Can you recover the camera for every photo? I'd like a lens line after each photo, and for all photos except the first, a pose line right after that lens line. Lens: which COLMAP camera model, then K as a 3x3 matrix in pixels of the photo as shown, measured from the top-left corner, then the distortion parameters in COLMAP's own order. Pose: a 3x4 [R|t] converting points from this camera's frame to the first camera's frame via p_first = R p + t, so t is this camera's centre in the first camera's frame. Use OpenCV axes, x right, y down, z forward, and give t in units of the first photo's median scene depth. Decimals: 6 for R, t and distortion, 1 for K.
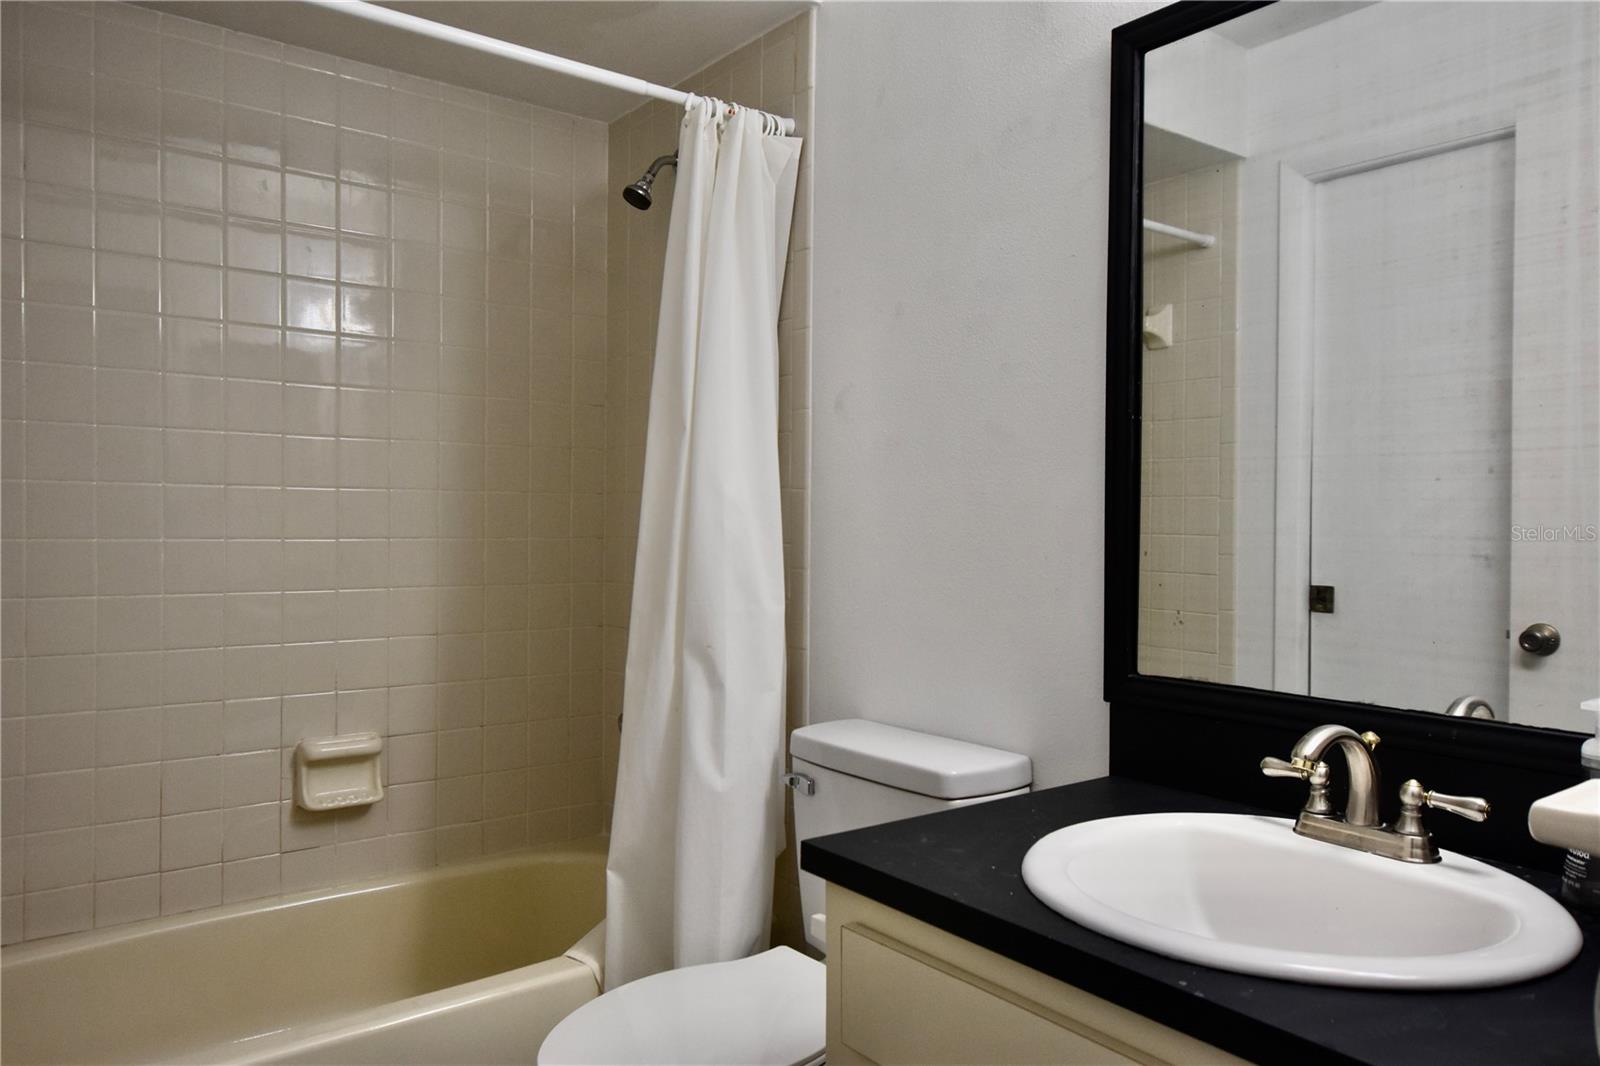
lens RADIAL K [[1121.6, 0, 800.0], [0, 1121.6, 533.0], [0, 0, 1]] dist [-0.013497, 0.040180]
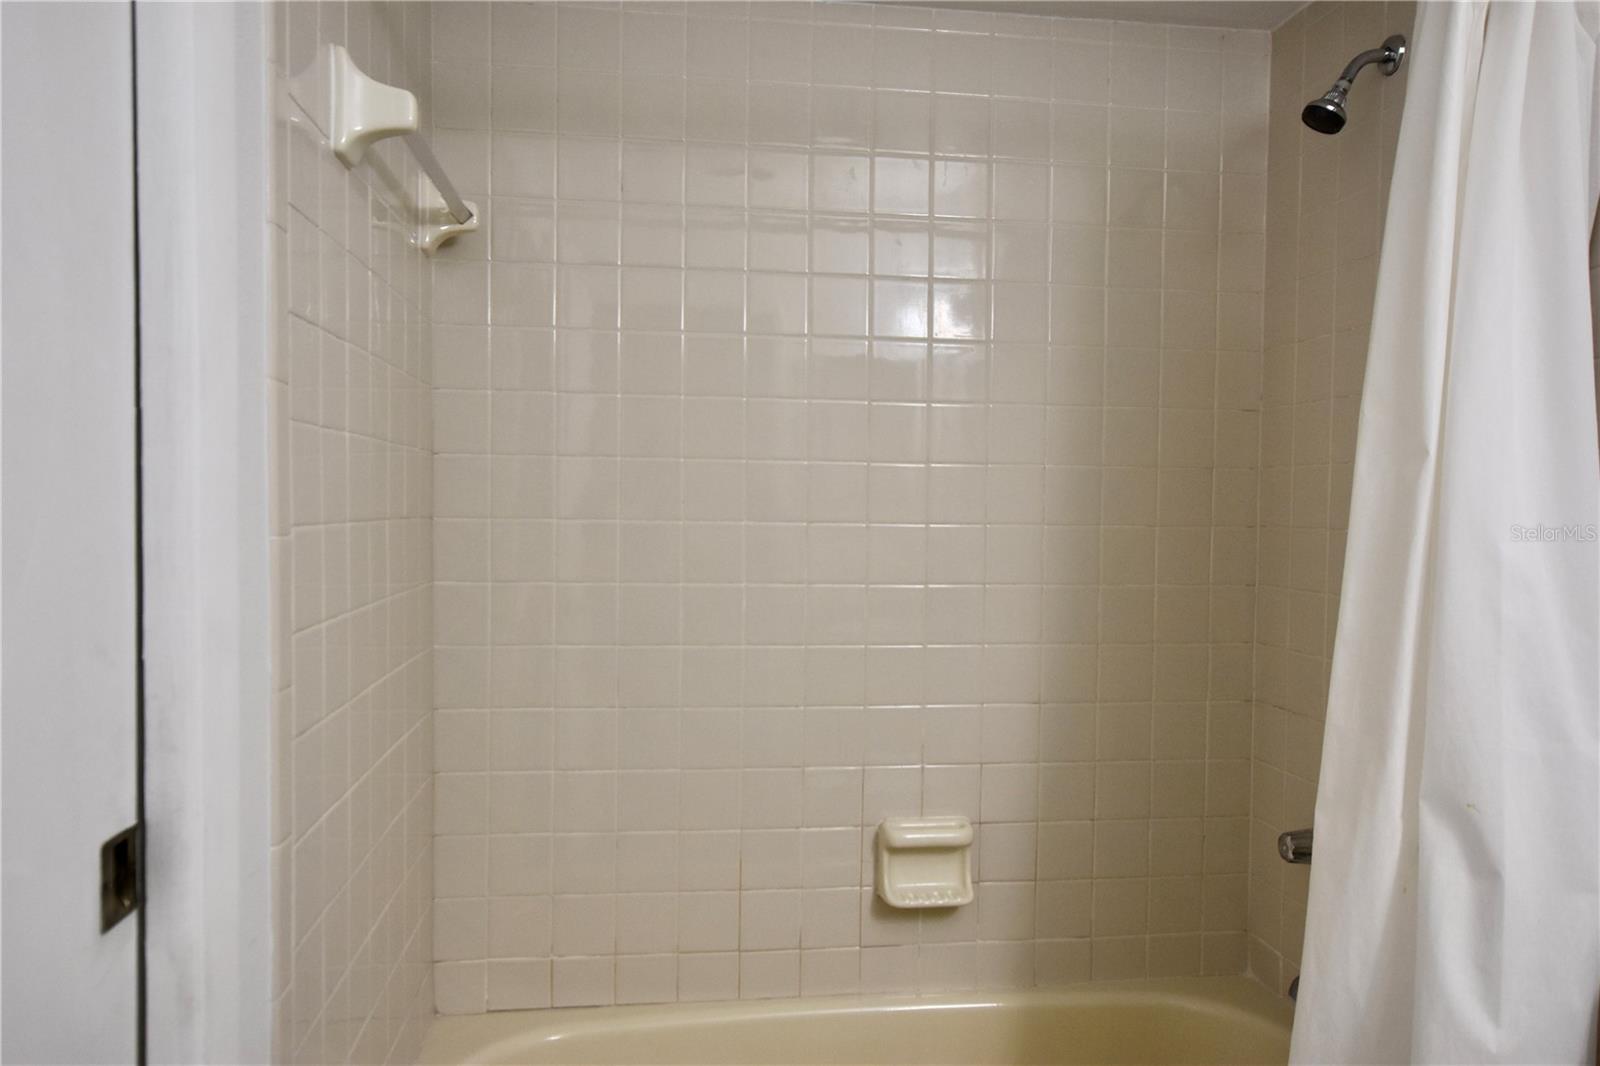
lens RADIAL K [[1121.6, 0, 800.0], [0, 1121.6, 533.0], [0, 0, 1]] dist [-0.013497, 0.040180]
pose [[0.867242, 0.015051, -0.497659, -0.076230], [-0.011582, 0.999882, 0.010056, -0.040571], [0.497752, -0.002957, 0.867315, 0.222076]]
